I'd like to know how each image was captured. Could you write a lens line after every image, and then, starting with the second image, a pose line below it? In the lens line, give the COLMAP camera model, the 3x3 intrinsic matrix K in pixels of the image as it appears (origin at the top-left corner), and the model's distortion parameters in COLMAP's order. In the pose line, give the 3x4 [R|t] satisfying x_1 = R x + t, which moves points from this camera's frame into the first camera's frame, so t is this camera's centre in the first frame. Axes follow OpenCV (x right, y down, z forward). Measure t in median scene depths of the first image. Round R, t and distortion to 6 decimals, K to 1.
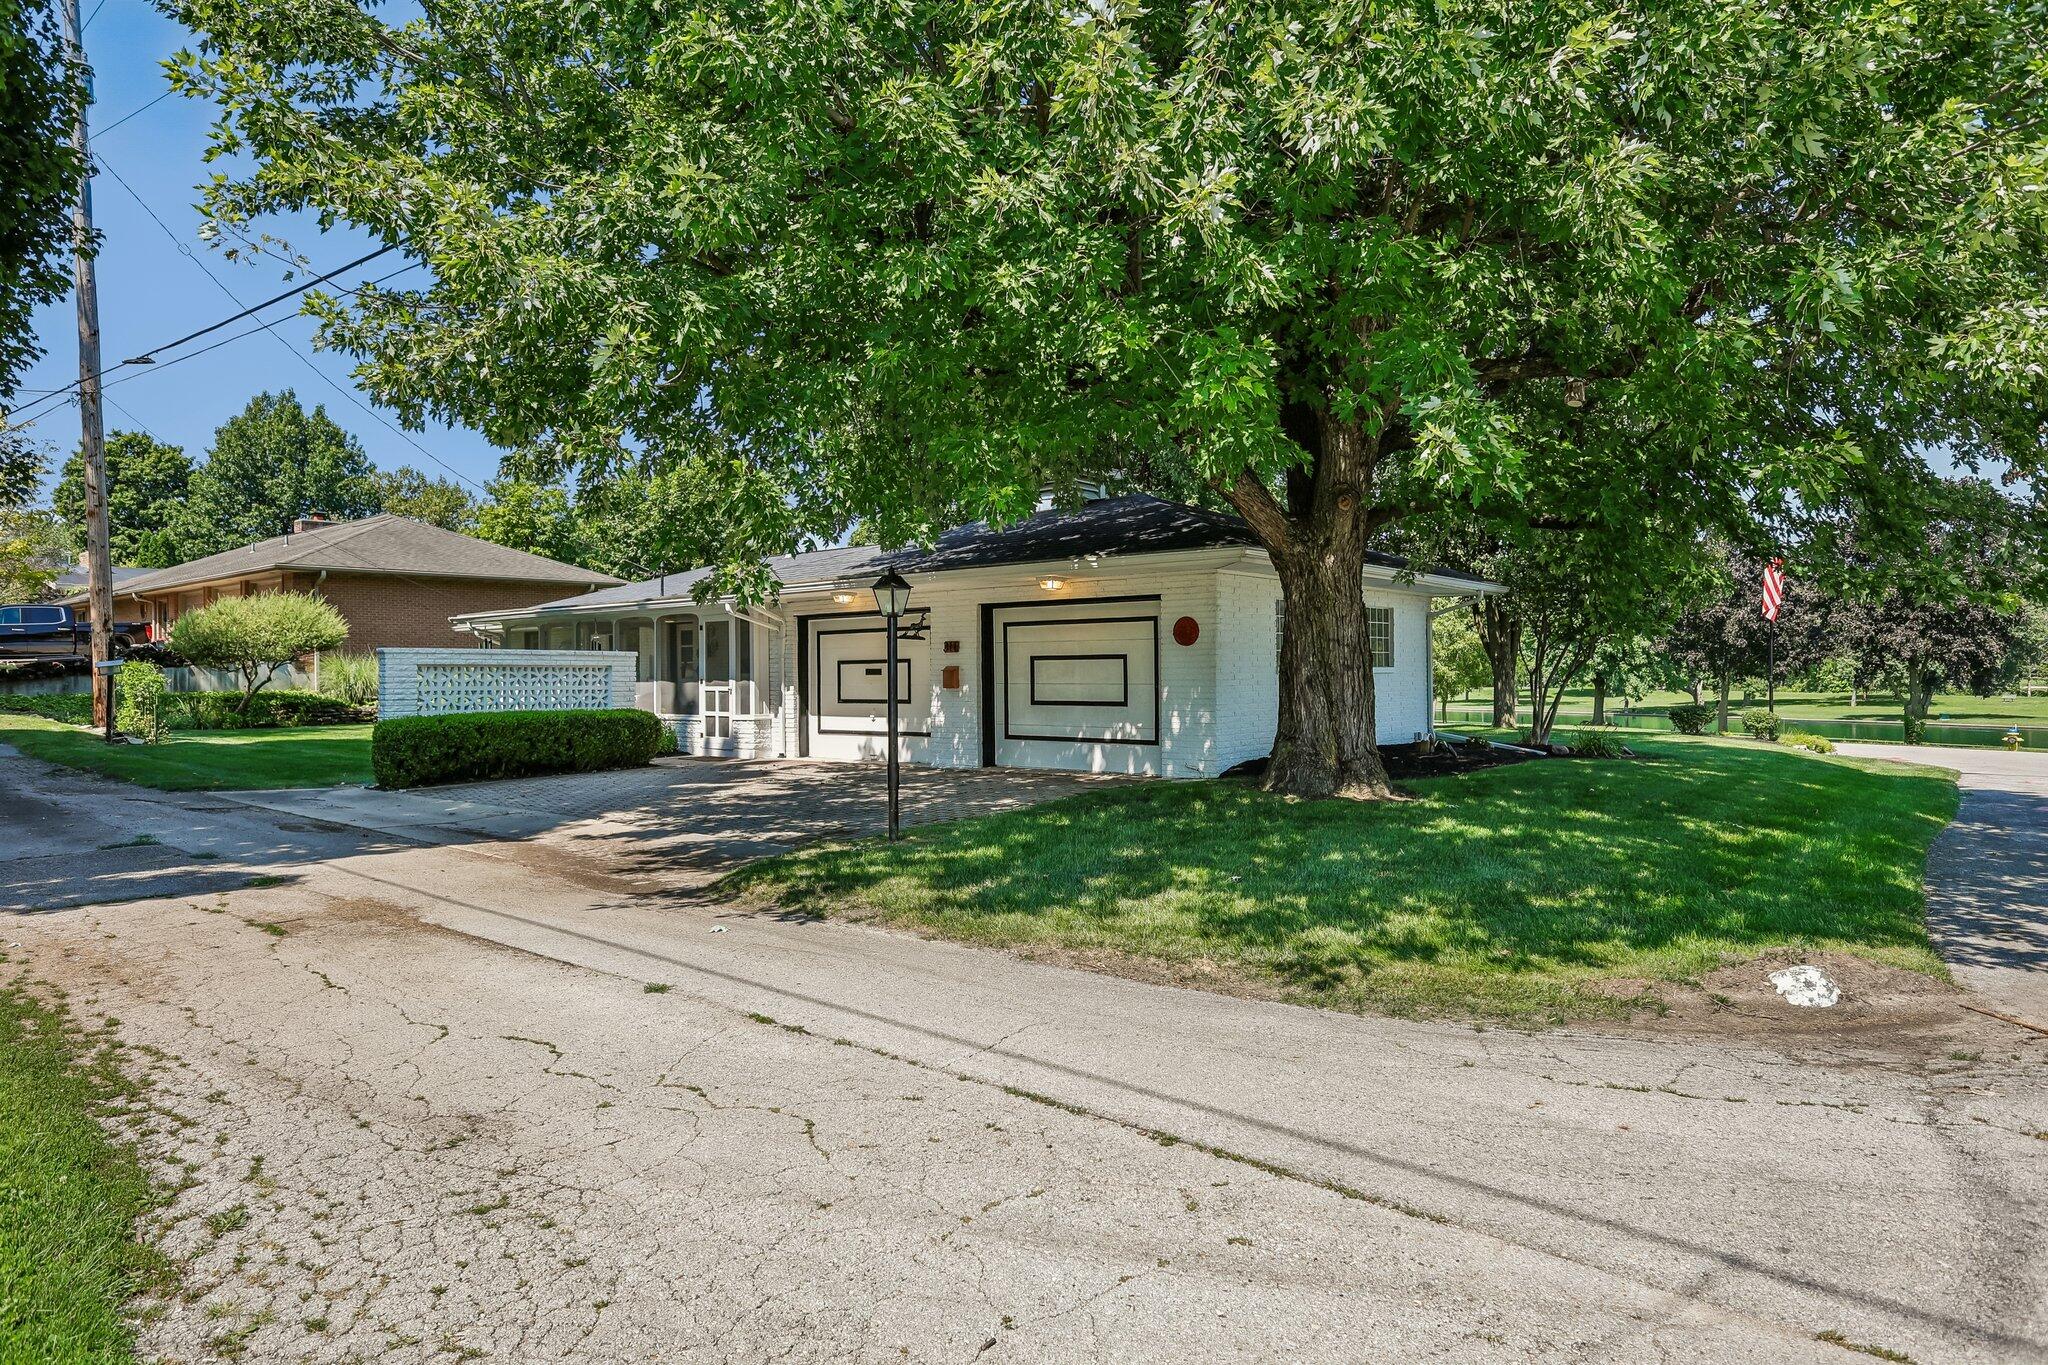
lens RADIAL K [[1263.5, 0, 1024.3], [0, 1263.5, 686.9], [0, 0, 1]] dist [-0.001632, 0.000102]
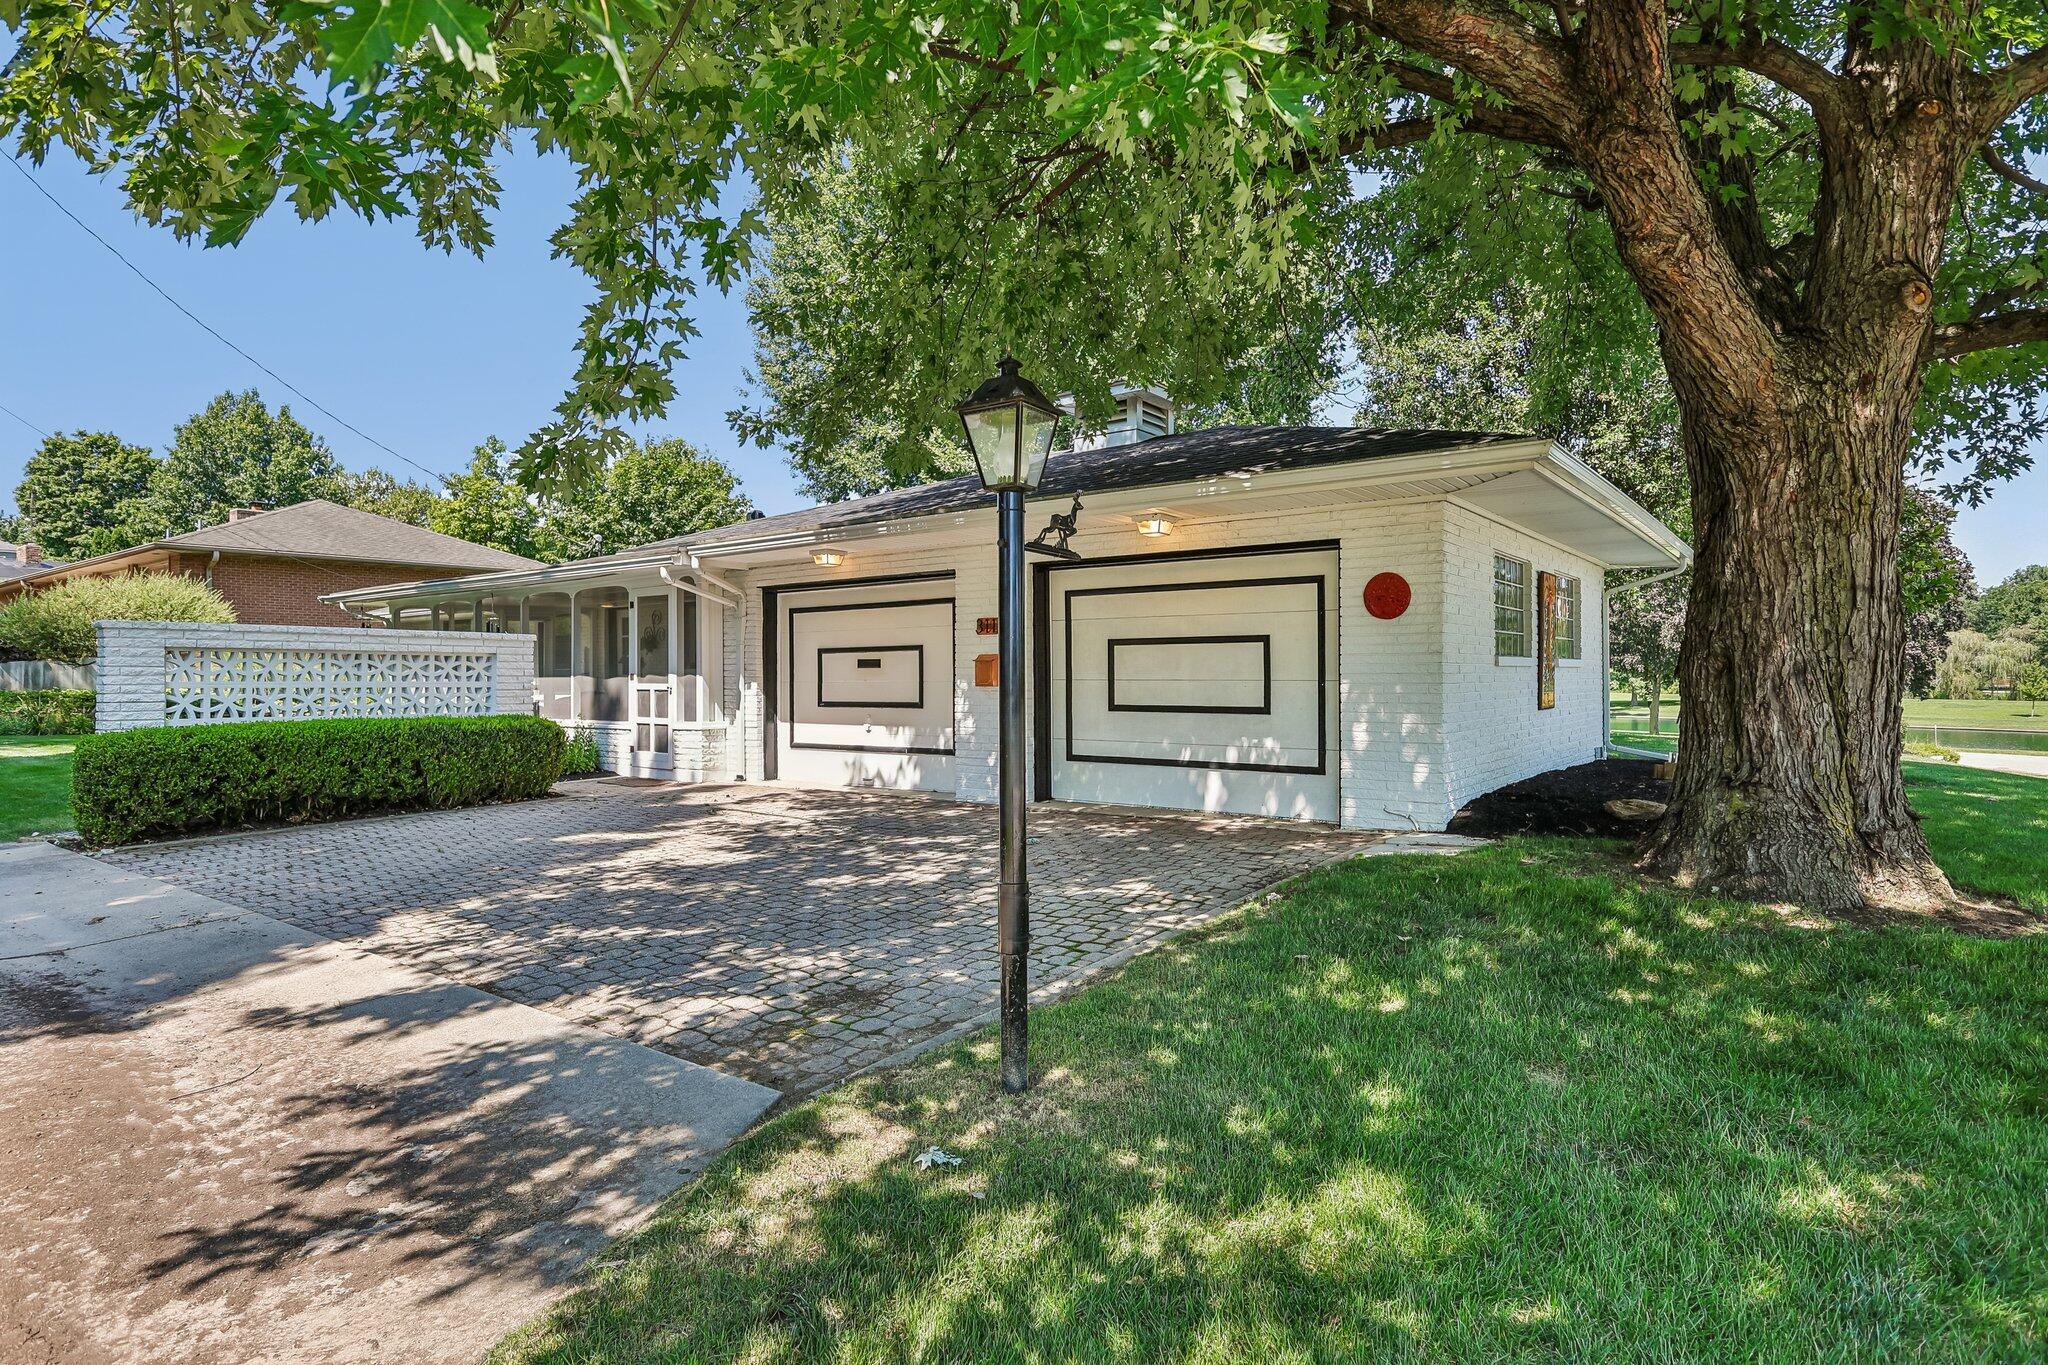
lens RADIAL K [[1096.8, 0, 1025.0], [0, 1096.8, 676.6], [0, 0, 1]] dist [0.005409, 0.000141]
pose [[0.998452, 0.003350, 0.055512, -0.061992], [-0.002792, 0.999945, -0.010119, 0.001685], [-0.055543, 0.009949, 0.998407, 0.353390]]
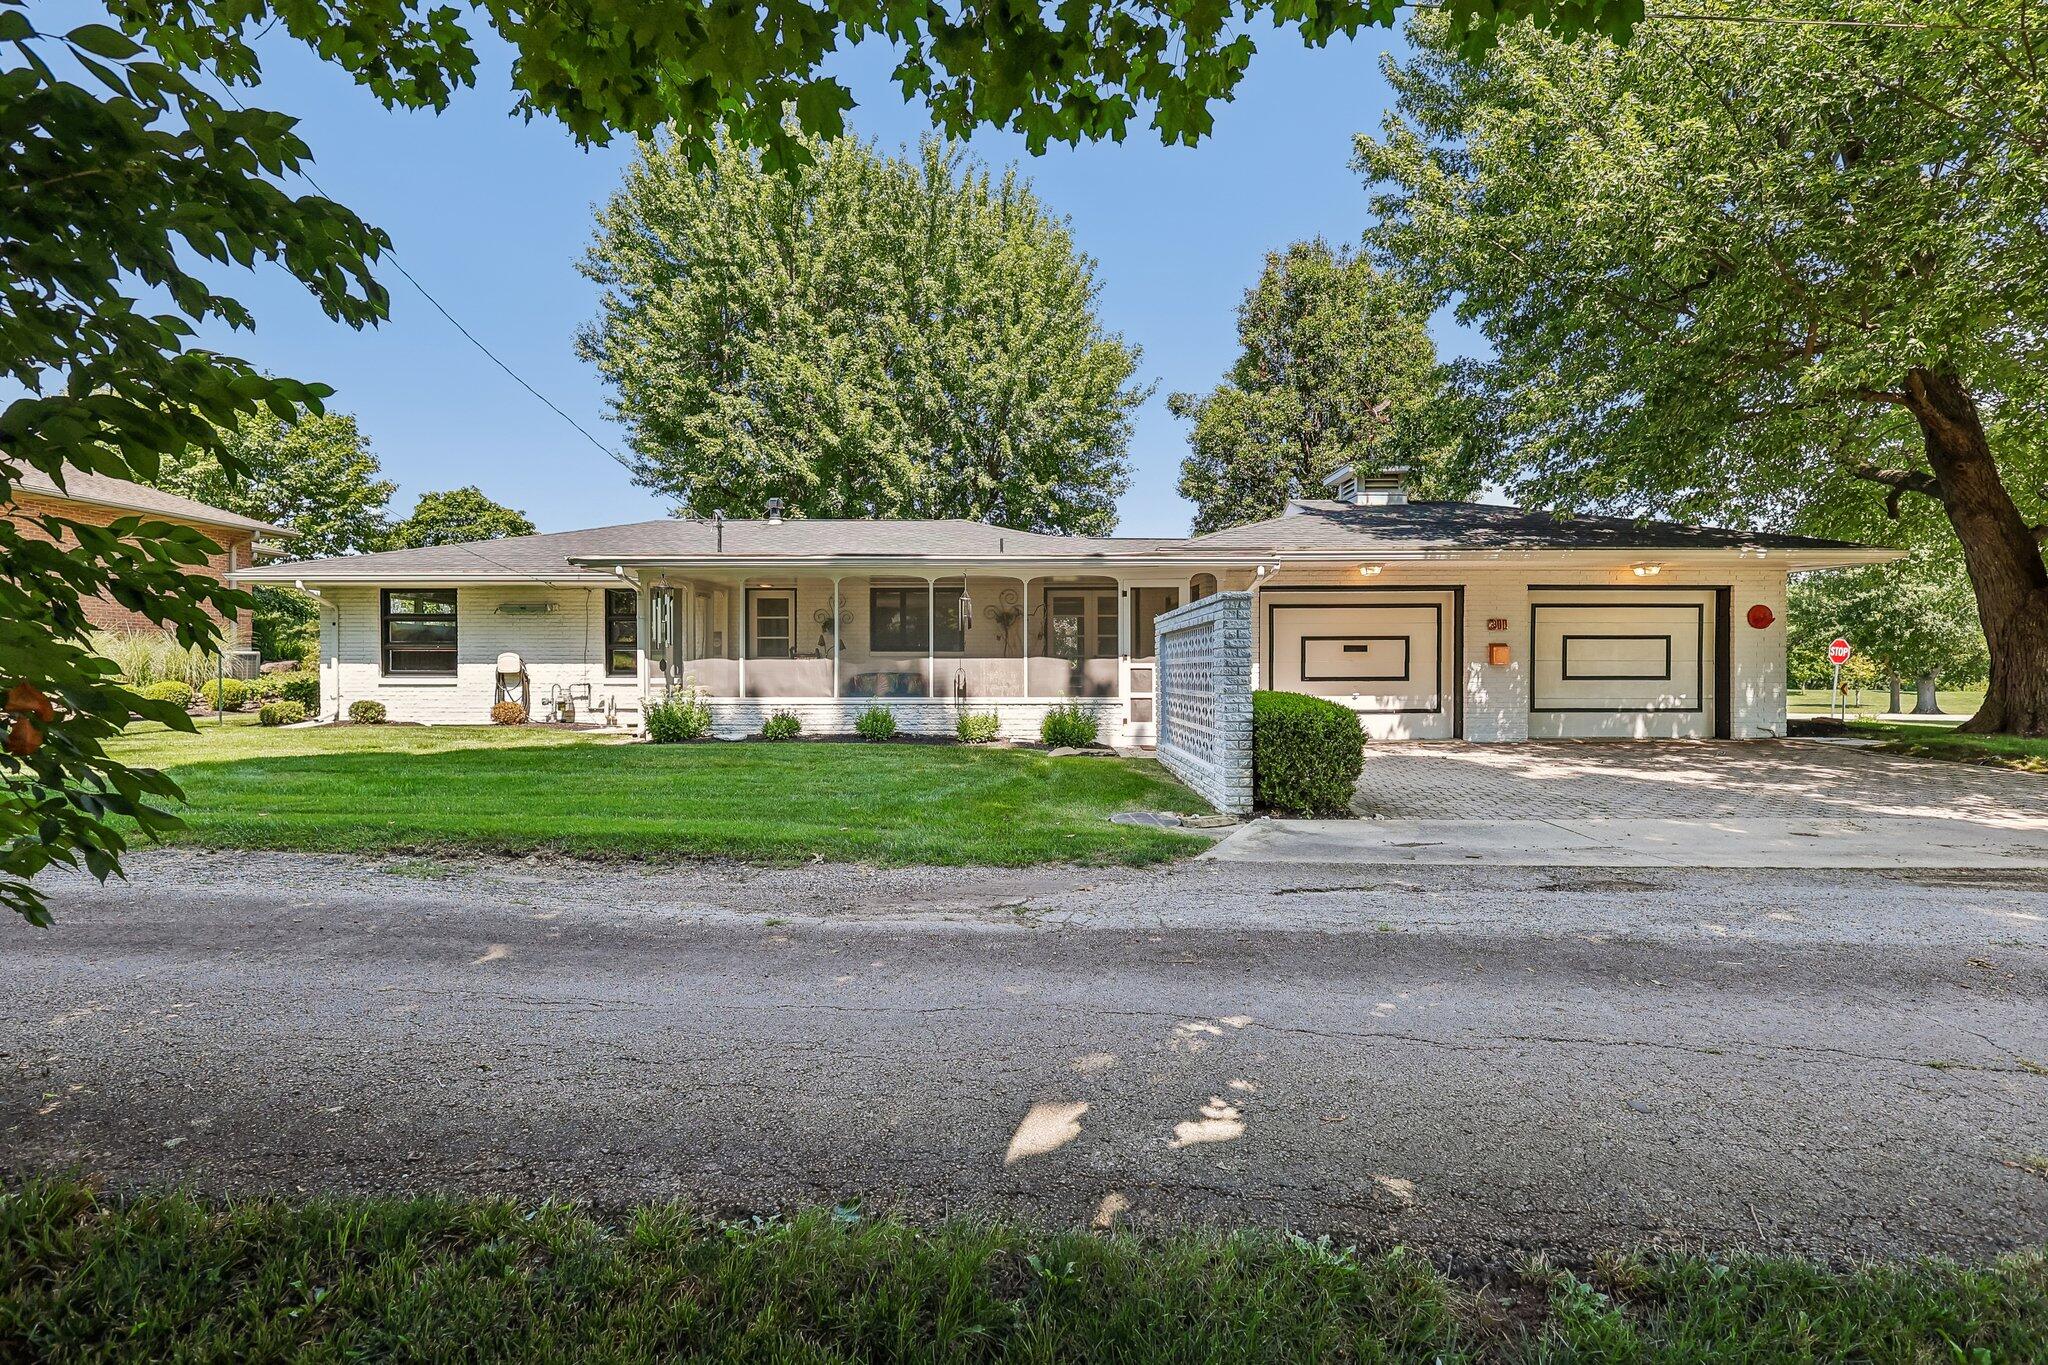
lens RADIAL K [[891.6, 0, 1024.2], [0, 891.6, 671.0], [0, 0, 1]] dist [-0.004428, -0.000183]
pose [[0.753133, -0.000378, 0.657869, -0.728391], [0.001983, 0.999997, -0.001696, 0.005810], [-0.657866, 0.002582, 0.753131, 0.623725]]
